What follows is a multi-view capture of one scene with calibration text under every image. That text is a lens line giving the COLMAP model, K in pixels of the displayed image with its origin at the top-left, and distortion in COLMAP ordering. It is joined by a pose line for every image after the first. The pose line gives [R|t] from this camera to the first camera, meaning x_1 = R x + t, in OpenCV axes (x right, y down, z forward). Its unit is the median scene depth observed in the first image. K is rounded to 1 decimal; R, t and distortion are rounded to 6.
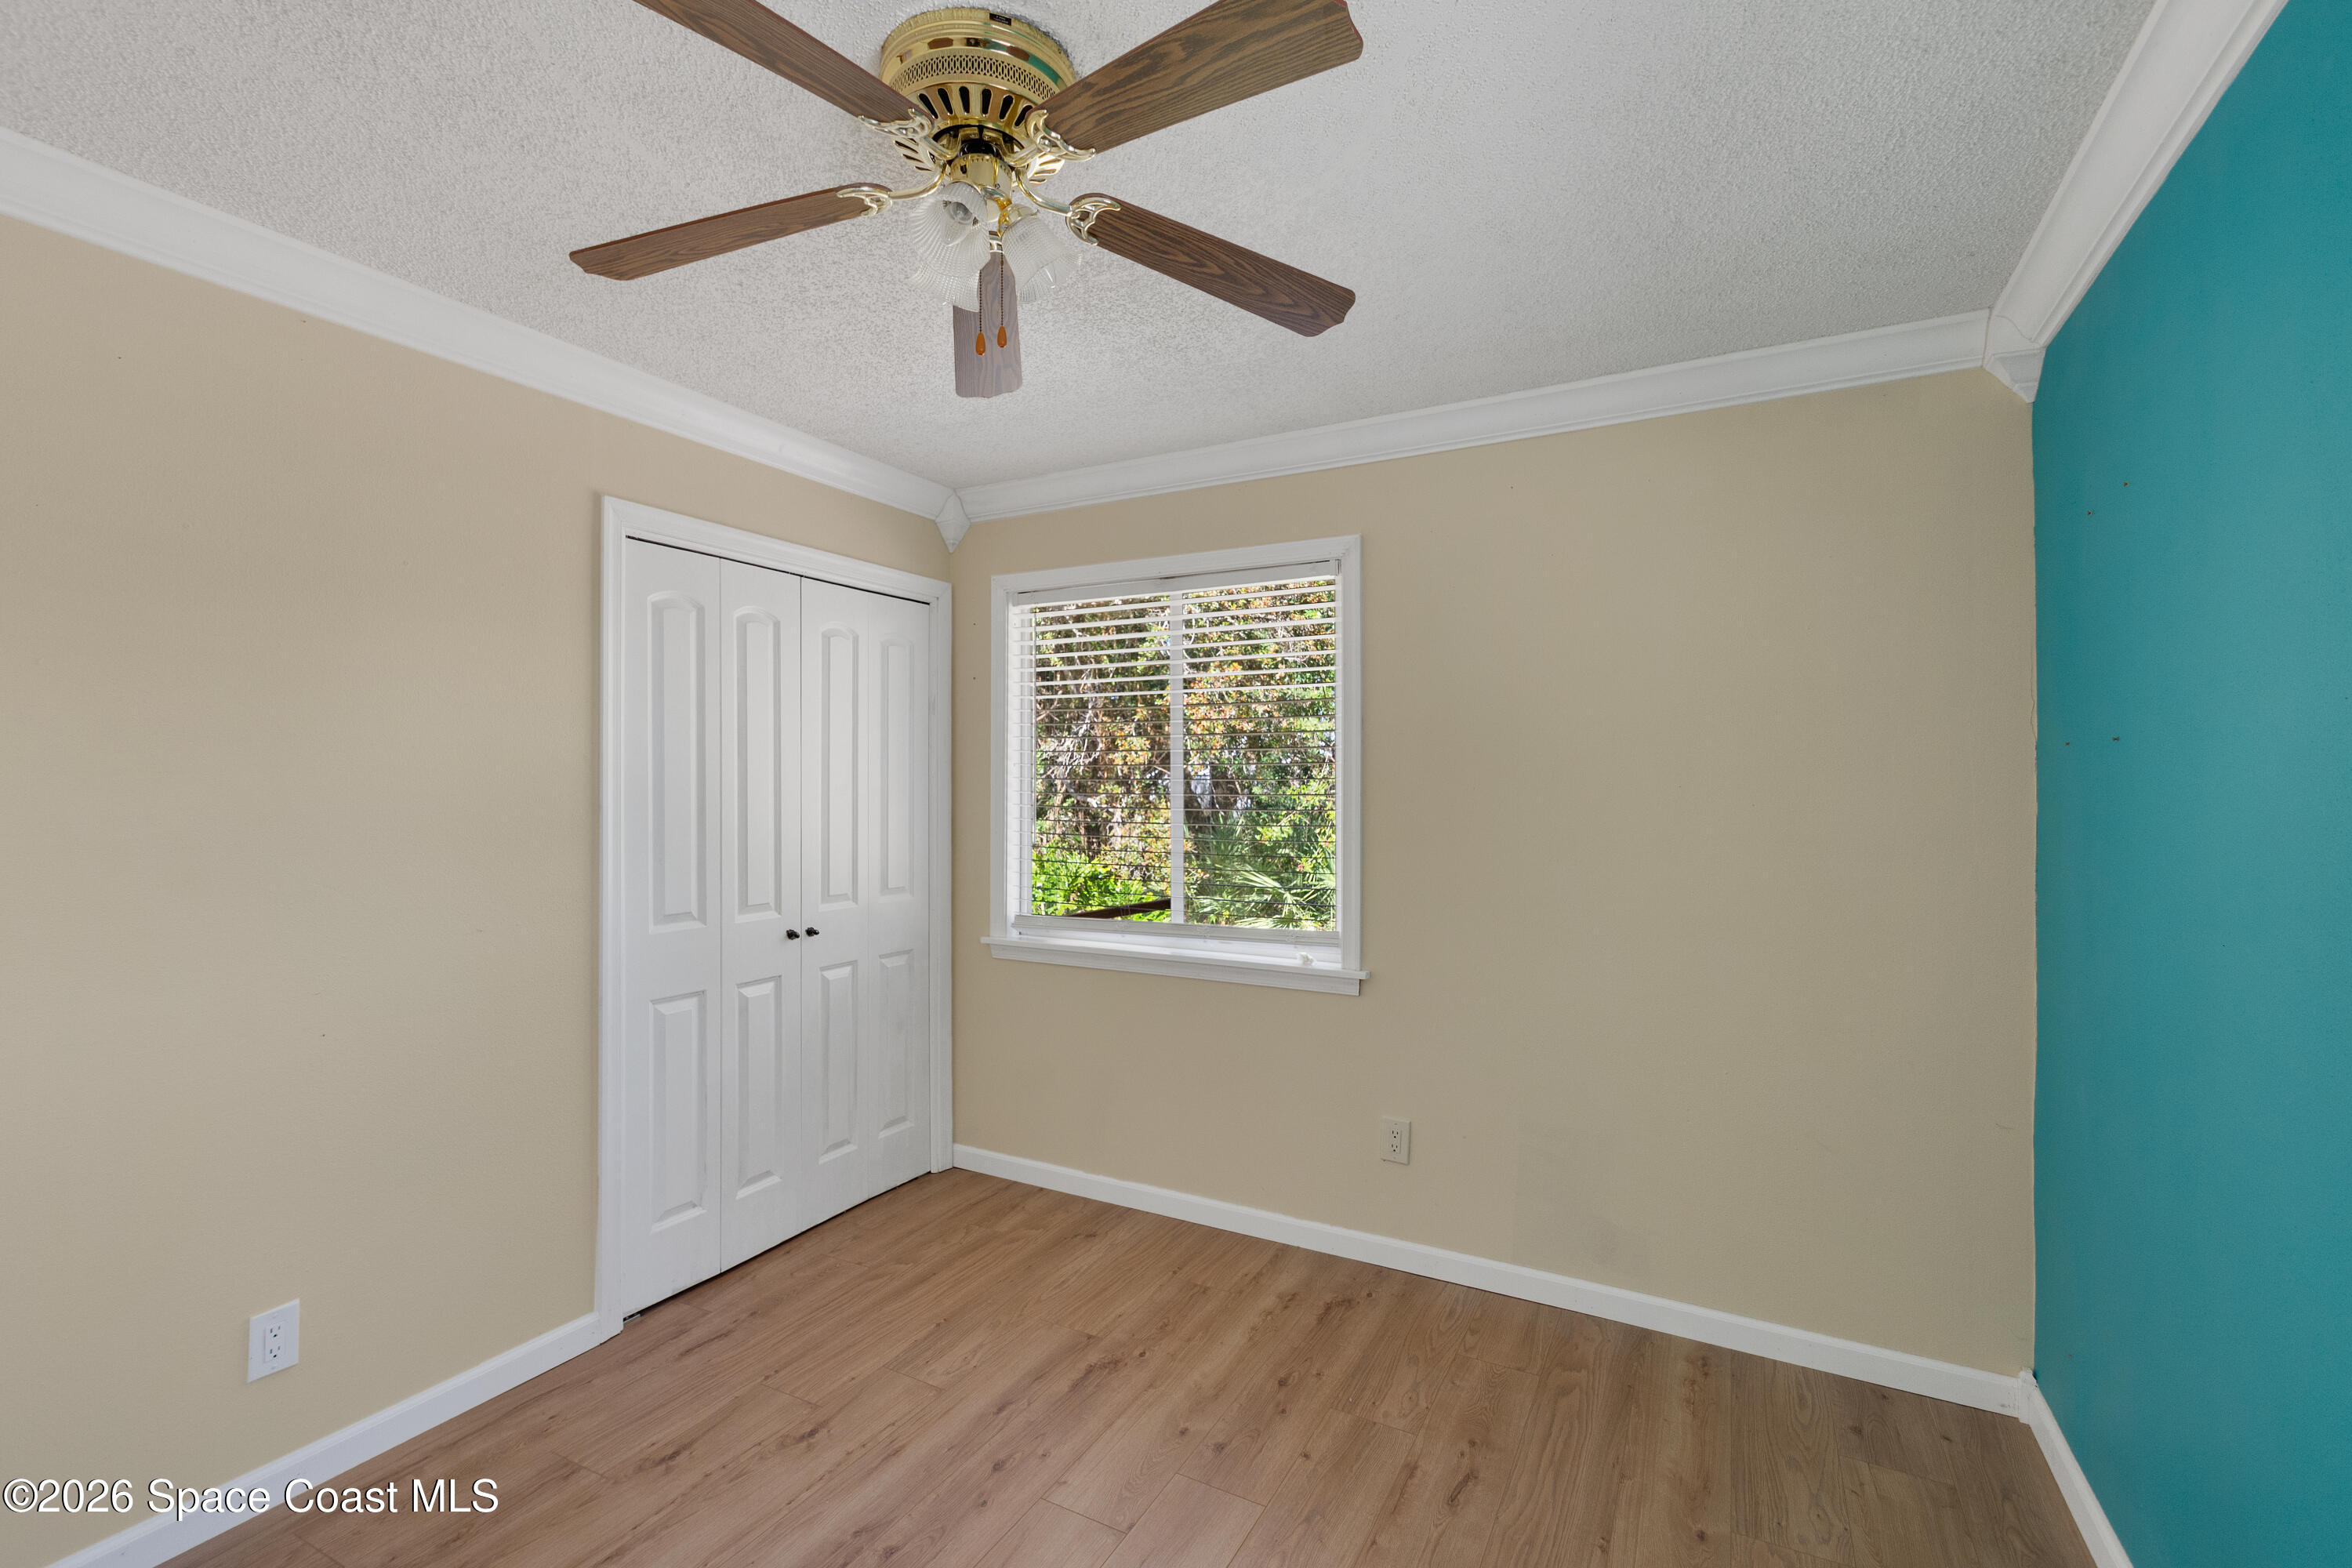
lens RADIAL K [[1046.2, 0, 1176.8], [0, 1046.2, 800.6], [0, 0, 1]] dist [0.001996, -0.009071]
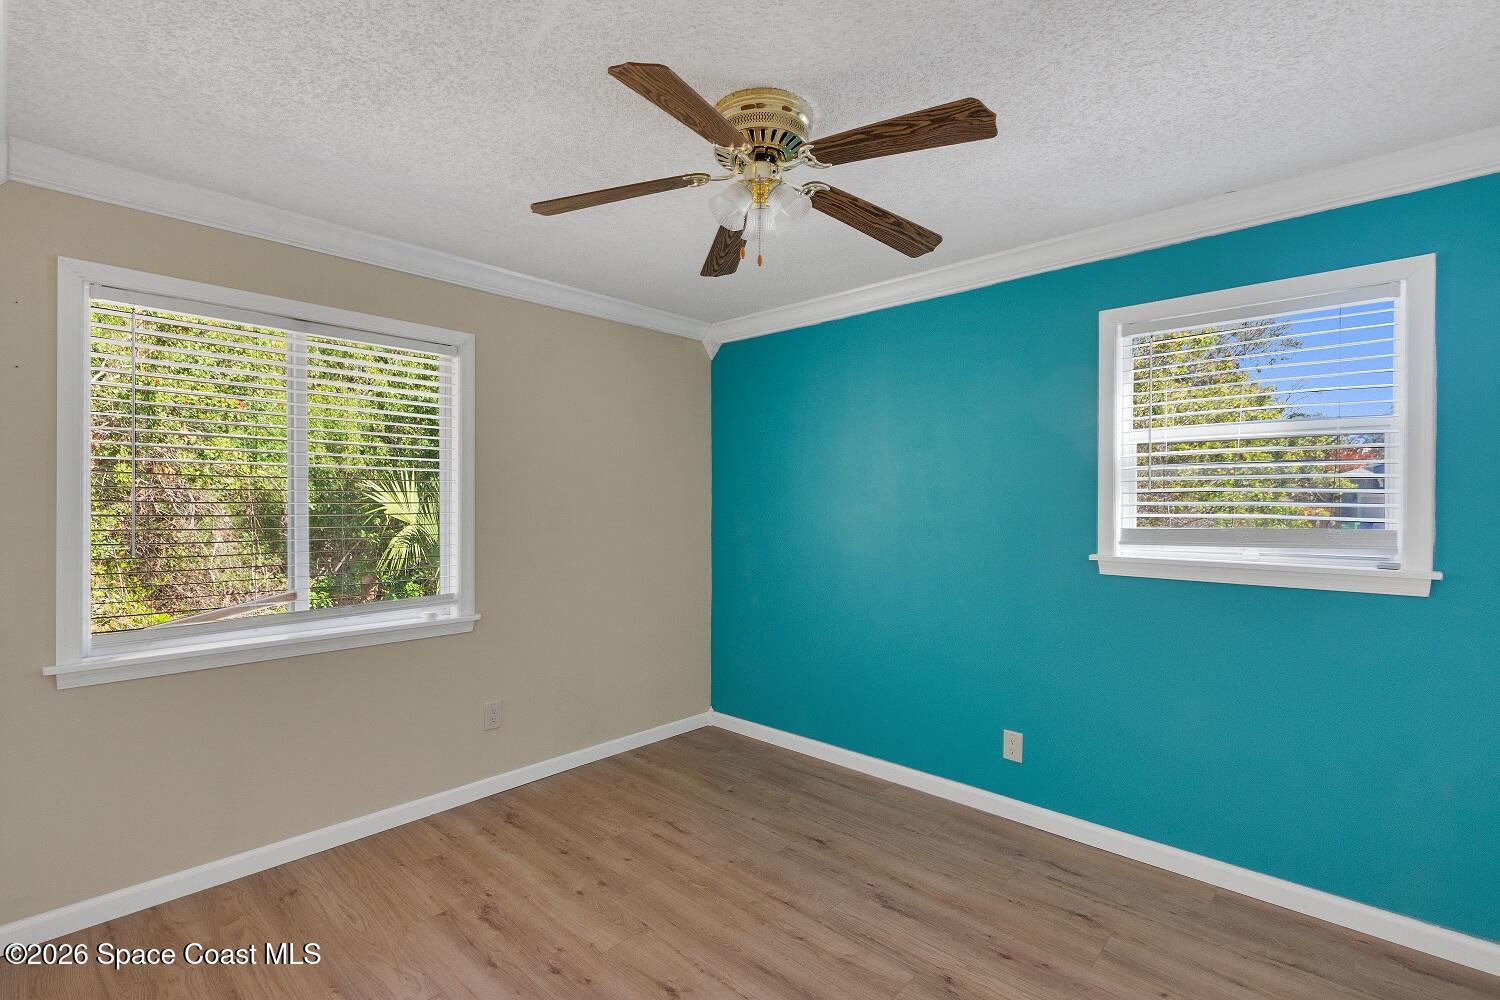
lens RADIAL K [[667.2, 0, 750.5], [0, 667.2, 510.6], [0, 0, 1]] dist [0.001996, -0.009071]
pose [[0.234505, -0.019174, 0.971926, -0.804860], [0.005308, 0.999816, 0.018443, -0.011263], [-0.972101, 0.000834, 0.234563, 0.425636]]
